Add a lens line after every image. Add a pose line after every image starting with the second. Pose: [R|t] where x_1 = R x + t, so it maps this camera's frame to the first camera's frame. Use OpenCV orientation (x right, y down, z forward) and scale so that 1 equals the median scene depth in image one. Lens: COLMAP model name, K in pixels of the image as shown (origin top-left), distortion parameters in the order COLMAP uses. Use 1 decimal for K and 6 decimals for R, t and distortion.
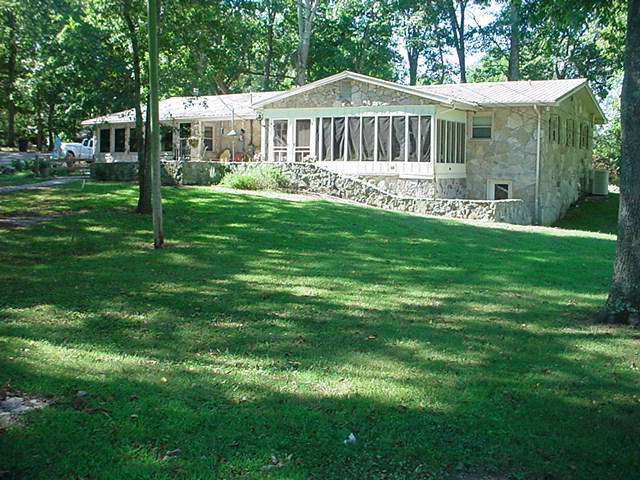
lens RADIAL K [[820.8, 0, 318.6], [0, 820.8, 242.2], [0, 0, 1]] dist [-0.155552, 0.000000]
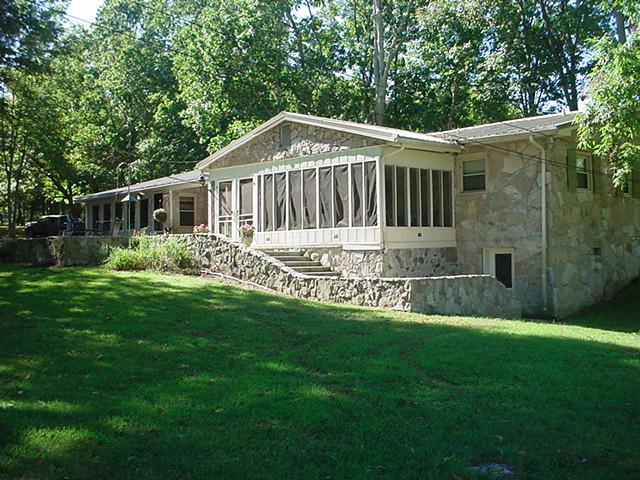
lens RADIAL K [[820.8, 0, 321.8], [0, 820.8, 238.1], [0, 0, 1]] dist [-0.155552, 0.000000]
pose [[0.964296, -0.034217, -0.262607, 0.269109], [0.005554, 0.994013, -0.109125, -0.009737], [0.264769, 0.103770, 0.958712, 0.298428]]
